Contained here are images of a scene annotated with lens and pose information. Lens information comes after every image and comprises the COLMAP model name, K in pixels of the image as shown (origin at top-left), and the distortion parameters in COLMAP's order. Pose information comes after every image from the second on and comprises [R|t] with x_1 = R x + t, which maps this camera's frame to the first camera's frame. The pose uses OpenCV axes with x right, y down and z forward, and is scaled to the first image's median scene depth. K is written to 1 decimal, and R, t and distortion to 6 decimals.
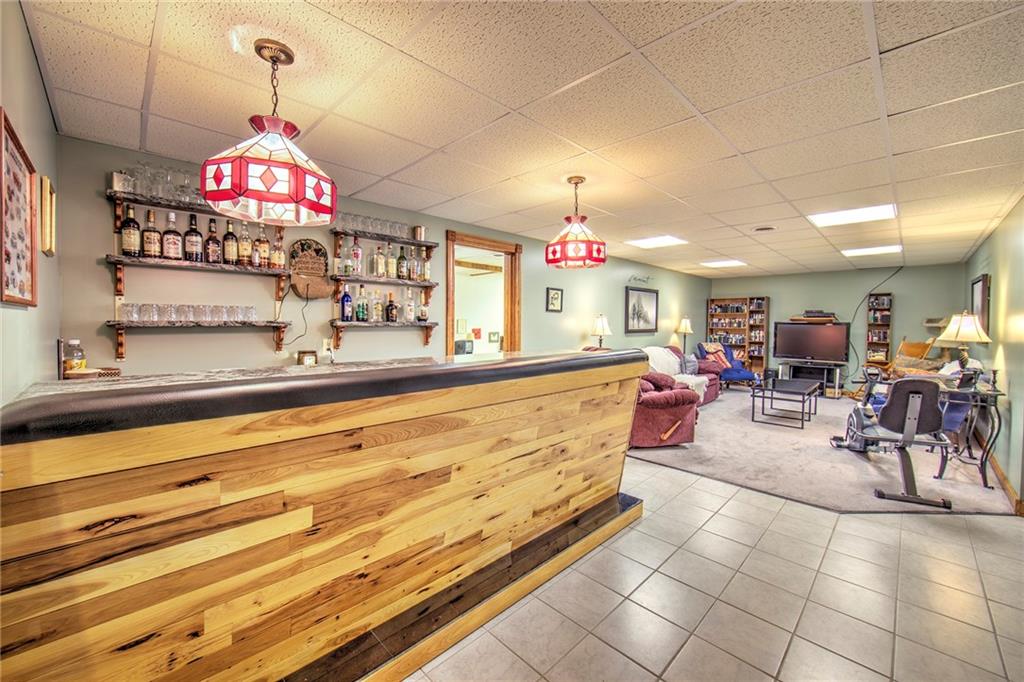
lens RADIAL K [[409.7, 0, 509.5], [0, 409.7, 333.2], [0, 0, 1]] dist [-0.008471, 0.001745]
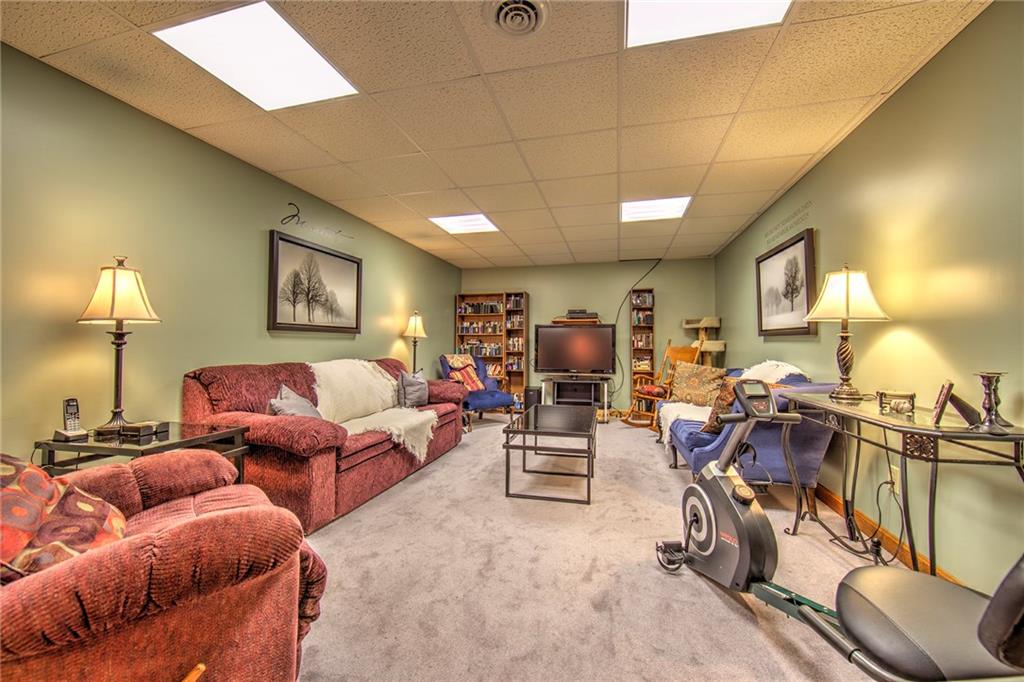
lens RADIAL K [[409.7, 0, 512.3], [0, 409.7, 339.0], [0, 0, 1]] dist [-0.008471, 0.001745]
pose [[0.863664, 0.003751, 0.504055, 0.243468], [0.017606, 0.999138, -0.037601, 0.027369], [-0.503761, 0.041349, 0.862853, 0.388945]]
